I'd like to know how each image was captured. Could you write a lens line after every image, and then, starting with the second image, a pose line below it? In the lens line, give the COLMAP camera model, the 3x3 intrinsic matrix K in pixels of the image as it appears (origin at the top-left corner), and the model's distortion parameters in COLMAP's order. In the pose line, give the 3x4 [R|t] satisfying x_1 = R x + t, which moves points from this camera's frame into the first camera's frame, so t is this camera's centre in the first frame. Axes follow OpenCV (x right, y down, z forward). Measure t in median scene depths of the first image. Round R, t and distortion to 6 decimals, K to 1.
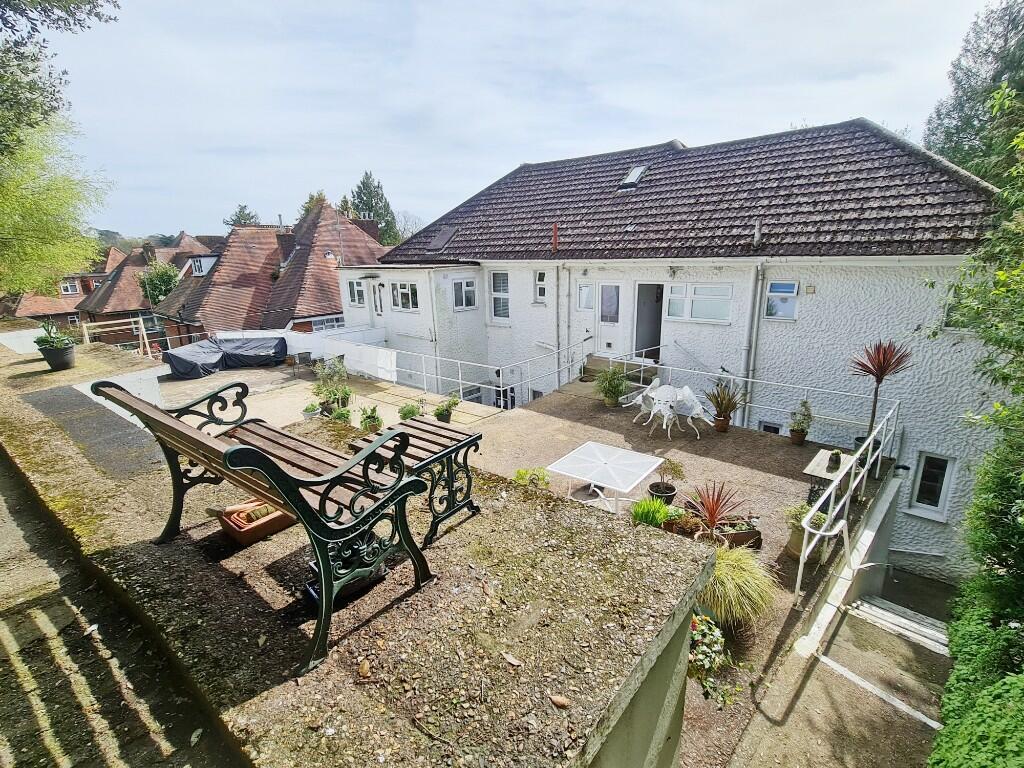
lens RADIAL K [[481.4, 0, 516.9], [0, 481.4, 383.4], [0, 0, 1]] dist [-0.003450, 0.000084]
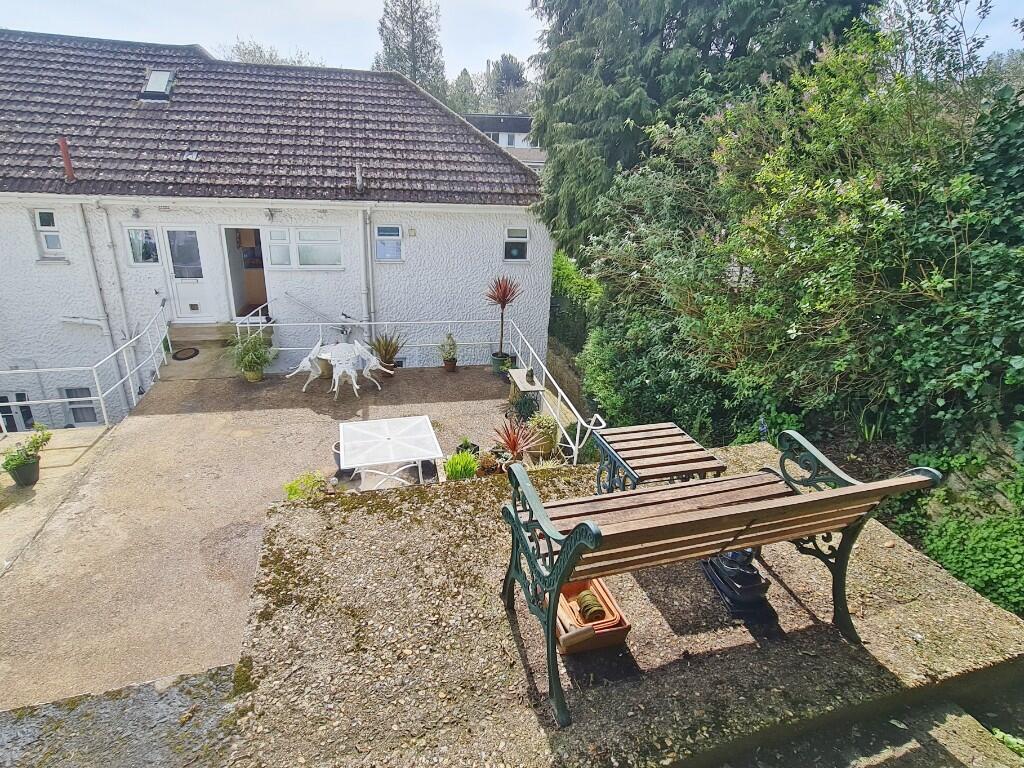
lens RADIAL K [[510.1, 0, 509.4], [0, 510.1, 366.7], [0, 0, 1]] dist [-0.005547, 0.000212]
pose [[0.590975, -0.232229, 0.772540, -0.171569], [0.163028, 0.972288, 0.167562, -0.040786], [-0.790045, 0.026921, 0.612458, 0.084107]]
